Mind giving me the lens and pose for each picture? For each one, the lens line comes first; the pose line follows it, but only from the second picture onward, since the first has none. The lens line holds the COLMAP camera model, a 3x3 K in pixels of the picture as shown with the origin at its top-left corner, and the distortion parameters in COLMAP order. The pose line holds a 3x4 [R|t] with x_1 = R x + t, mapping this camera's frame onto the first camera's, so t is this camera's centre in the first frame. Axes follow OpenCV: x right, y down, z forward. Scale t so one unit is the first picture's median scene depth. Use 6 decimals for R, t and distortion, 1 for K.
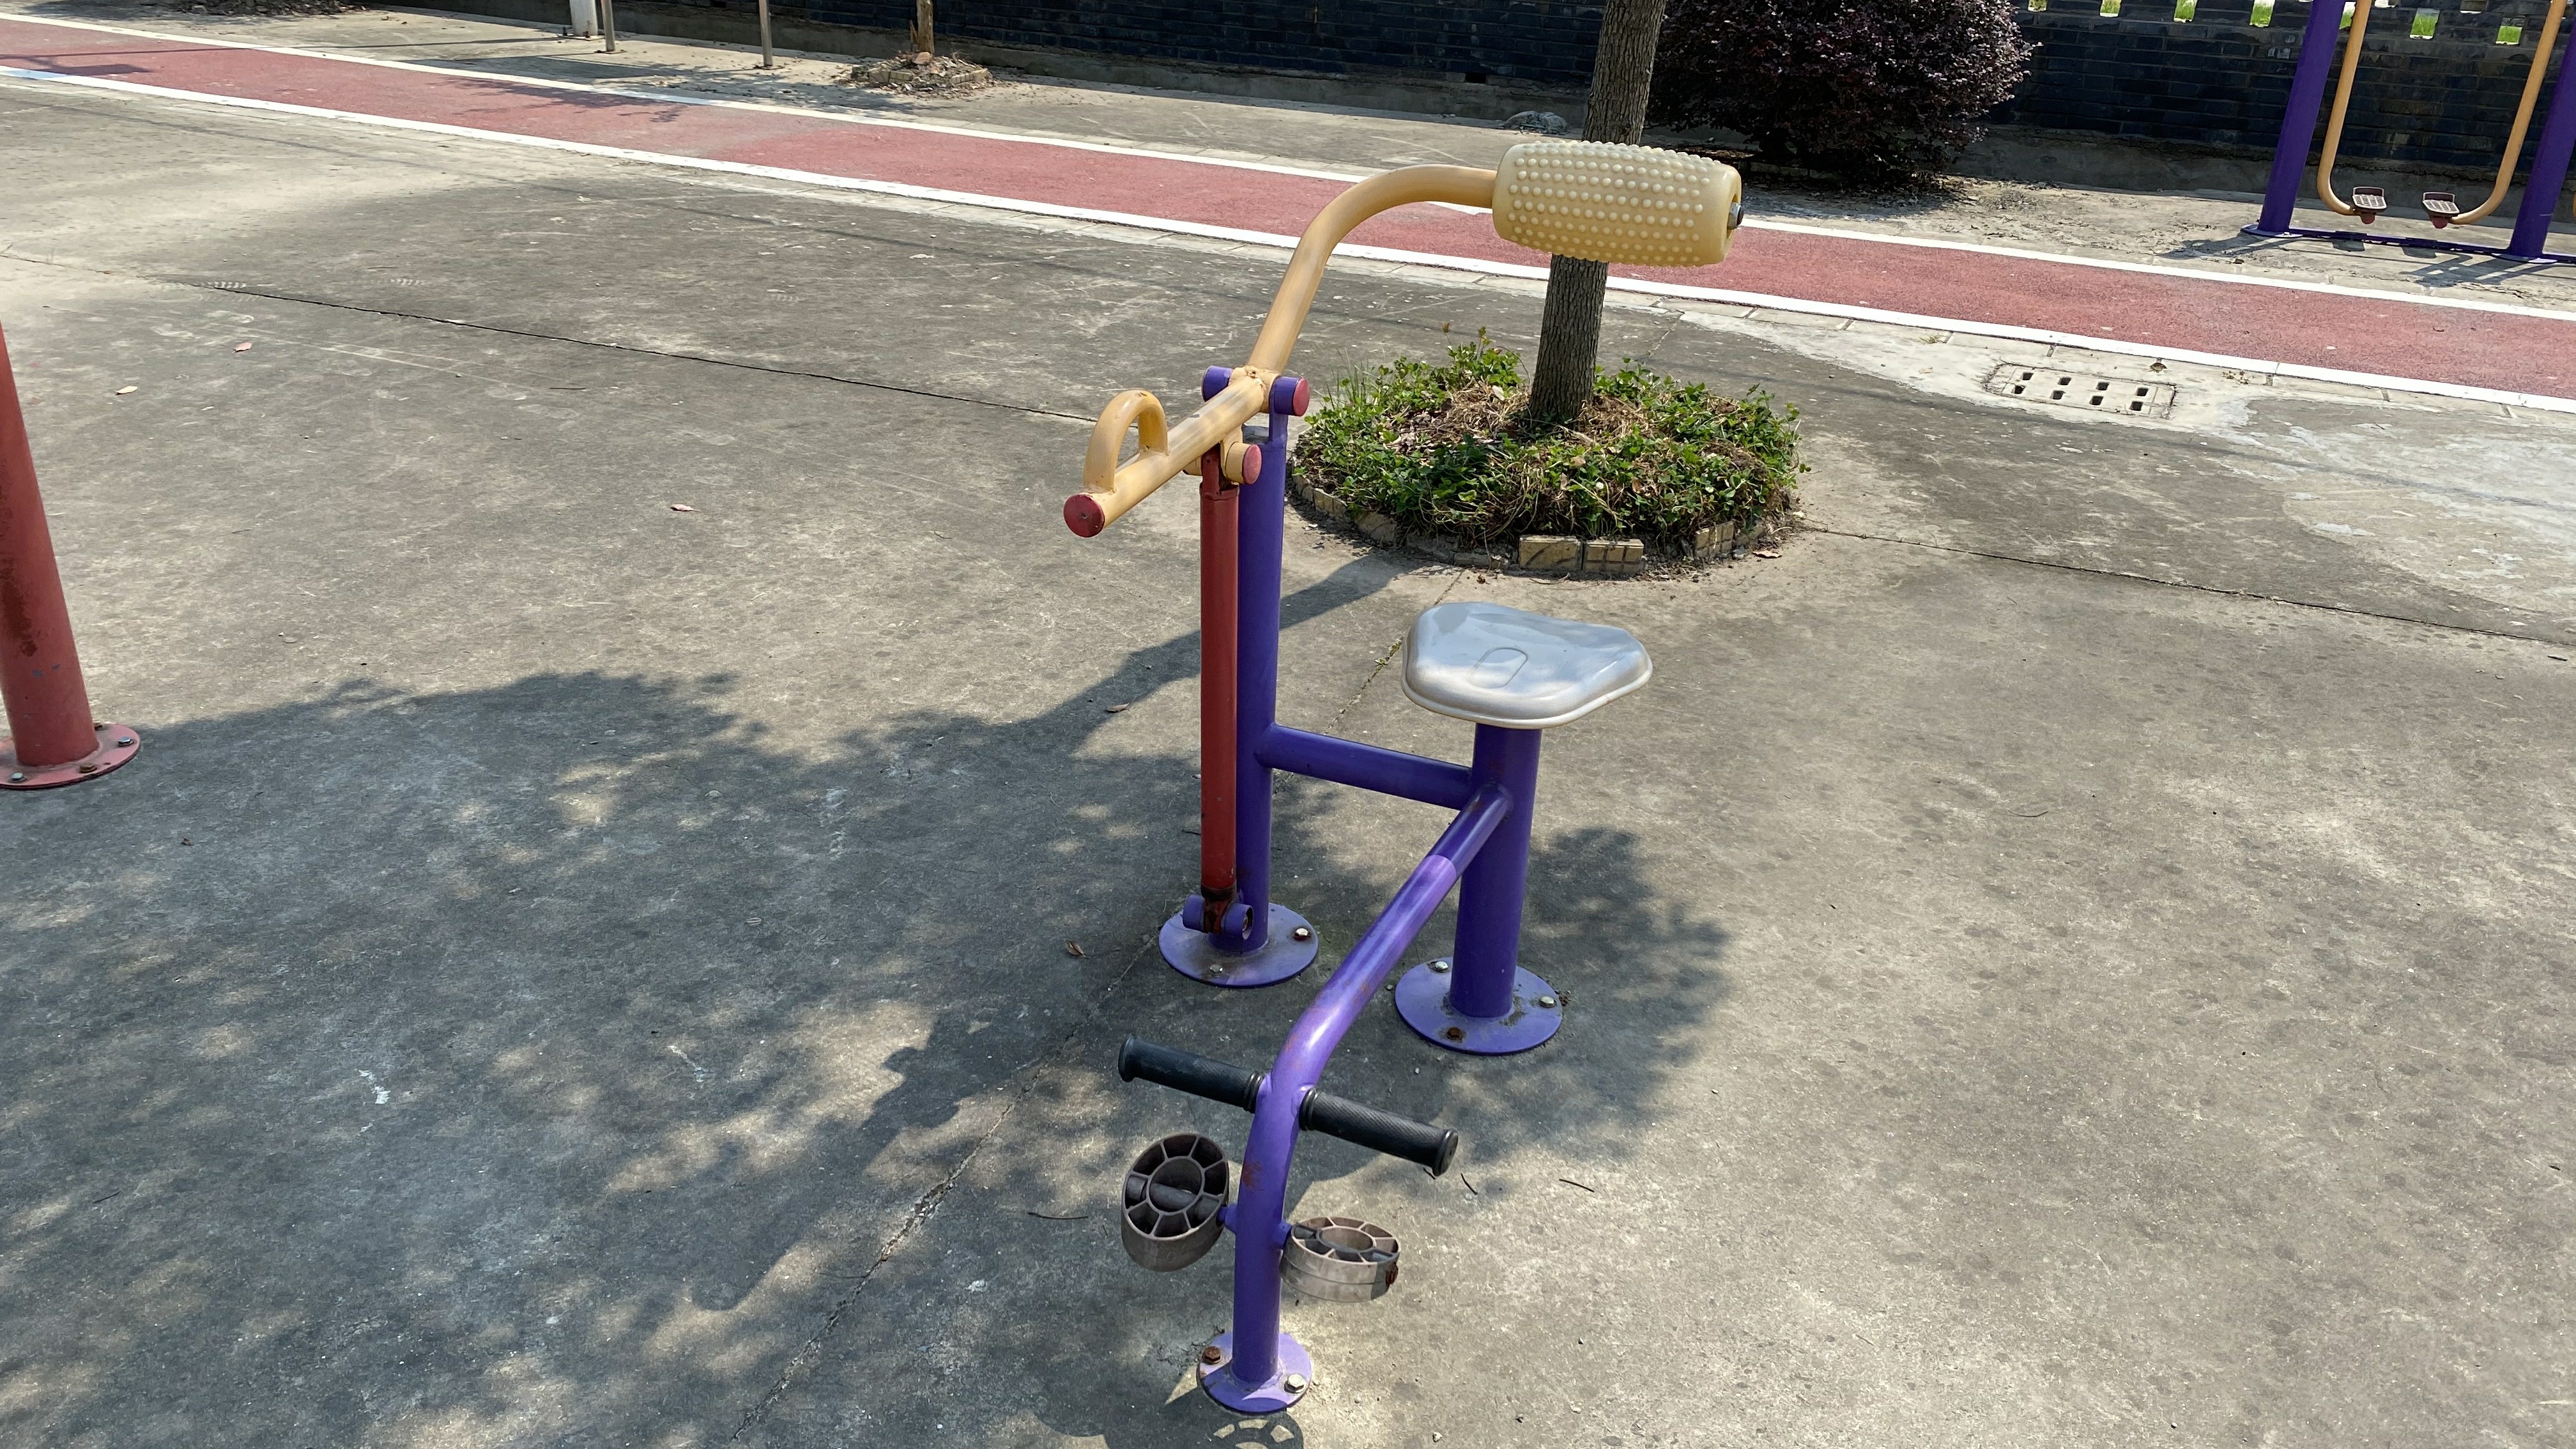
lens RADIAL K [[1952.5, 0, 1288.0], [0, 1952.5, 724.5], [0, 0, 1]] dist [0.091397, -0.170974]
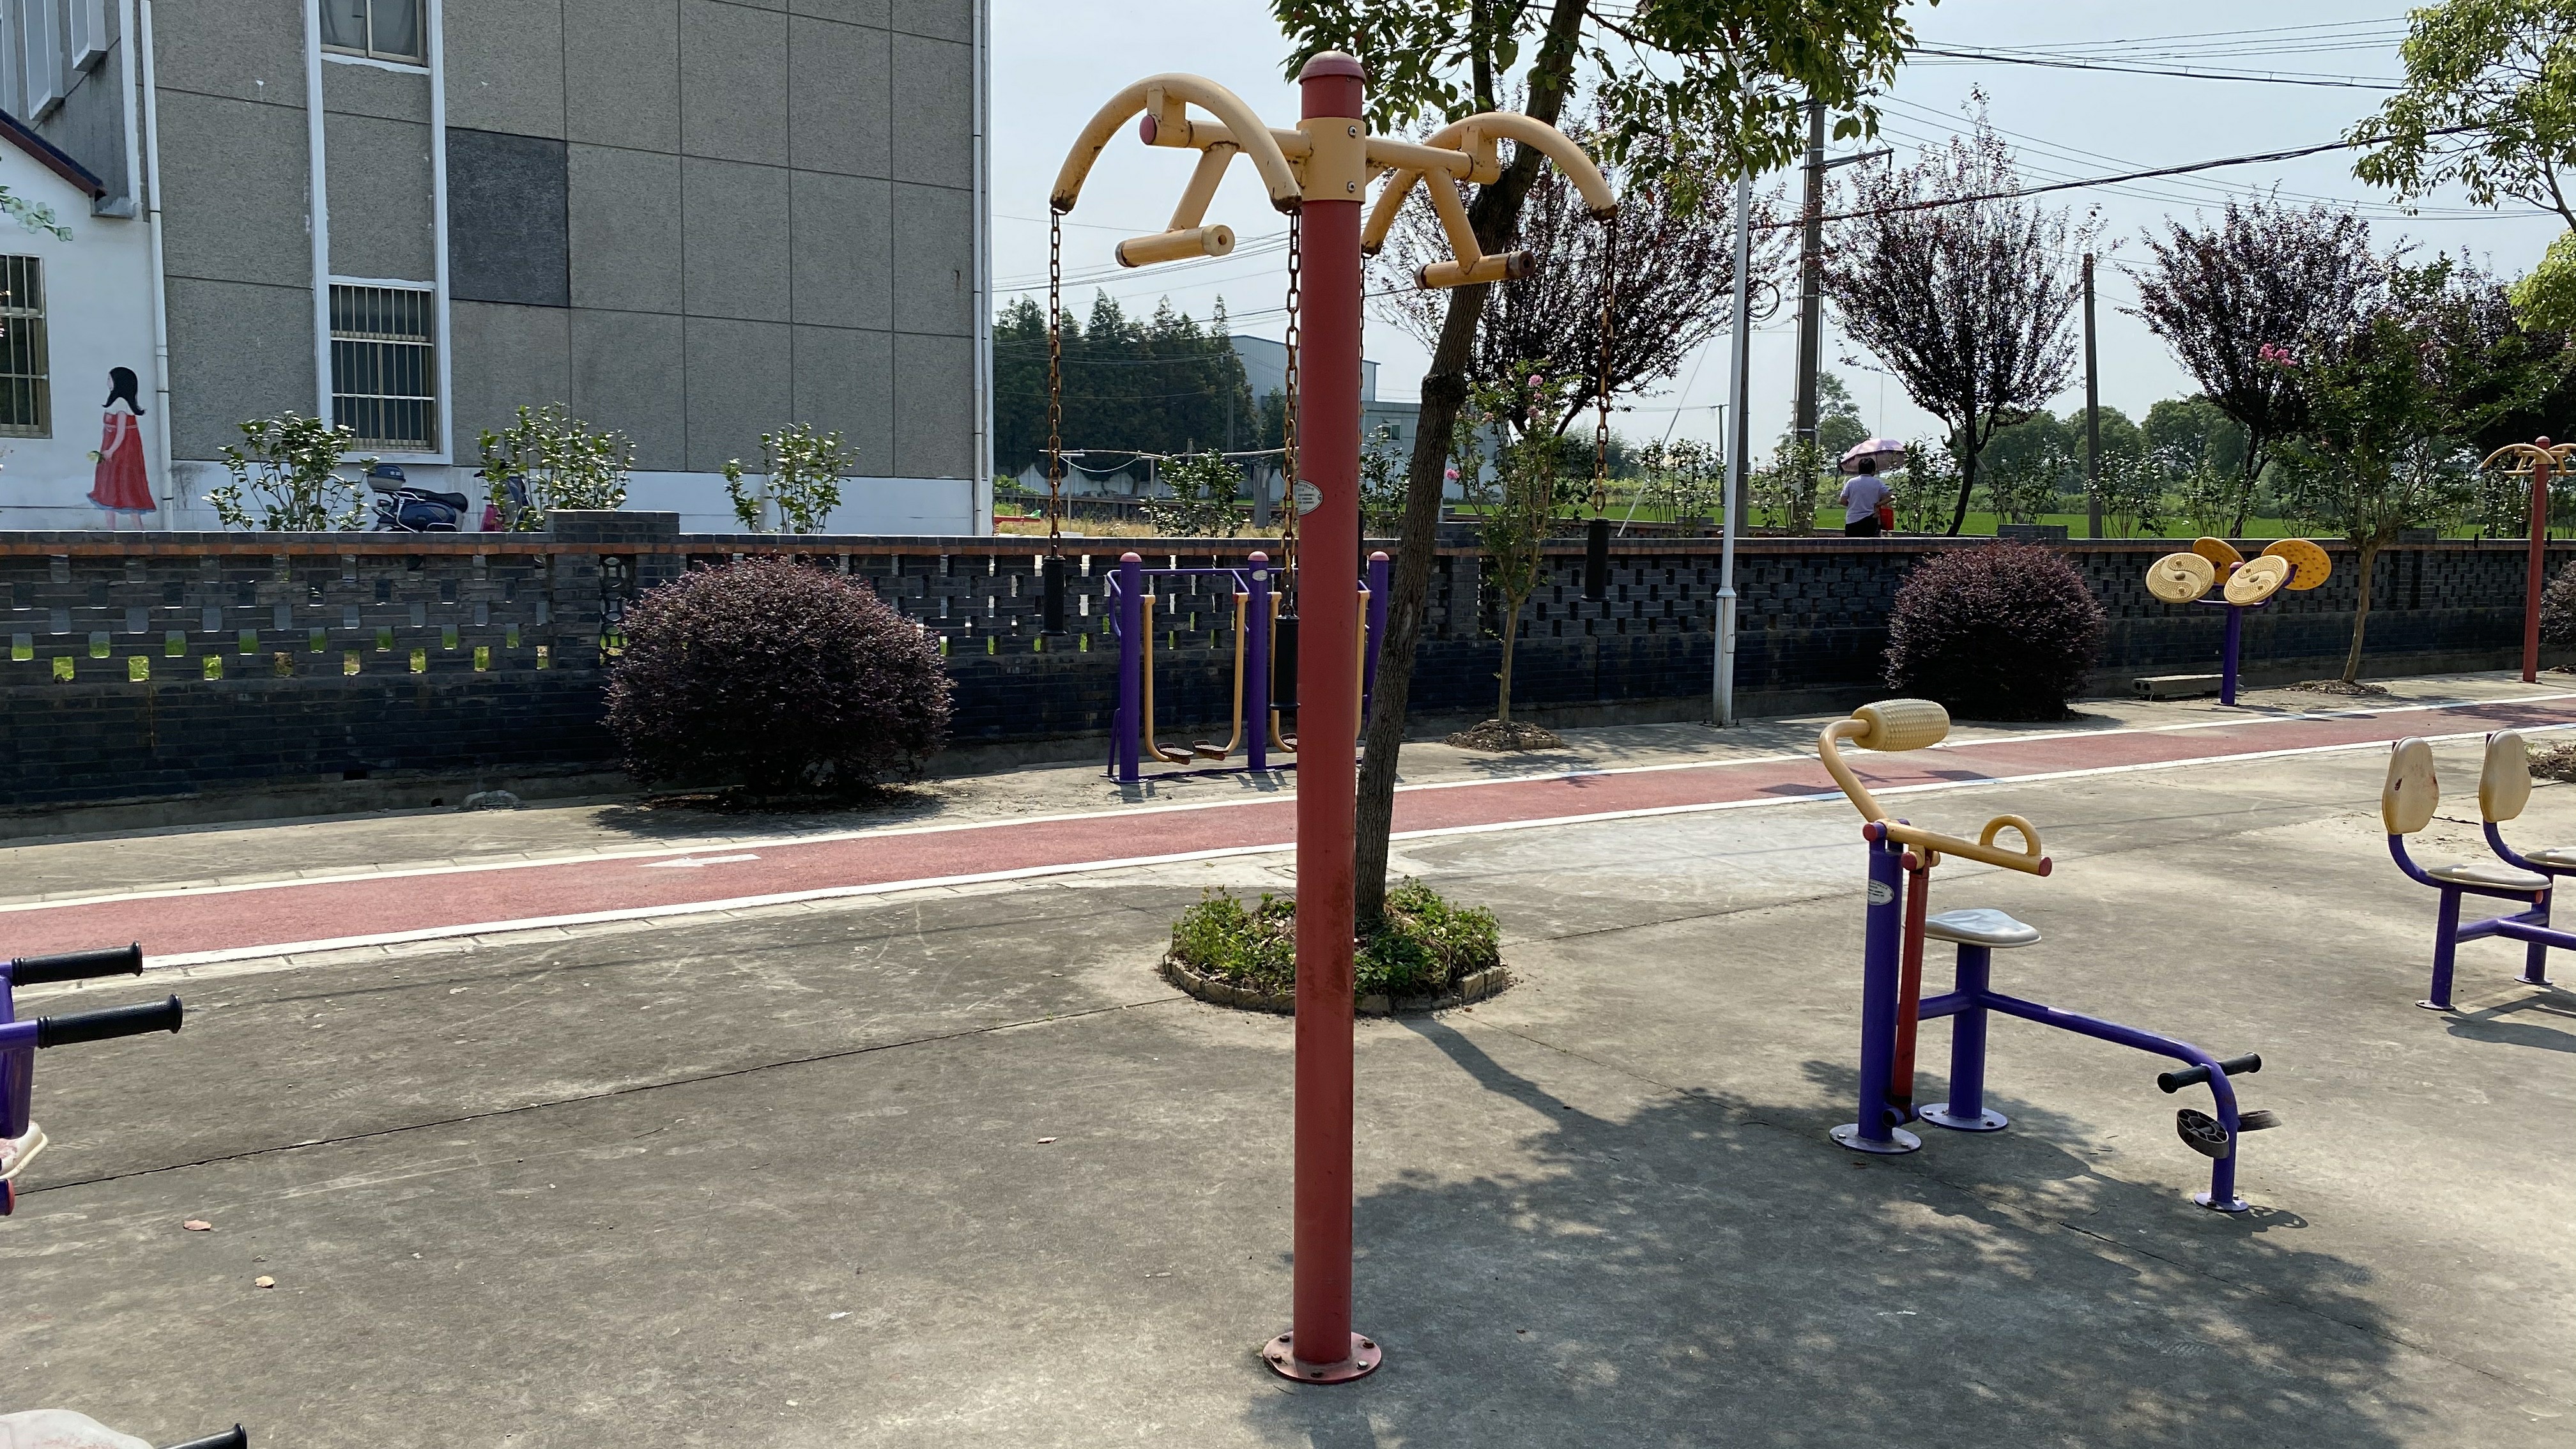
lens RADIAL K [[1952.5, 0, 1288.0], [0, 1952.5, 724.5], [0, 0, 1]] dist [0.091397, -0.170974]
pose [[0.550594, -0.121965, 0.825815, -1.432694], [0.366920, 0.923941, -0.108179, -0.196836], [-0.749810, 0.362571, 0.553468, 0.197399]]
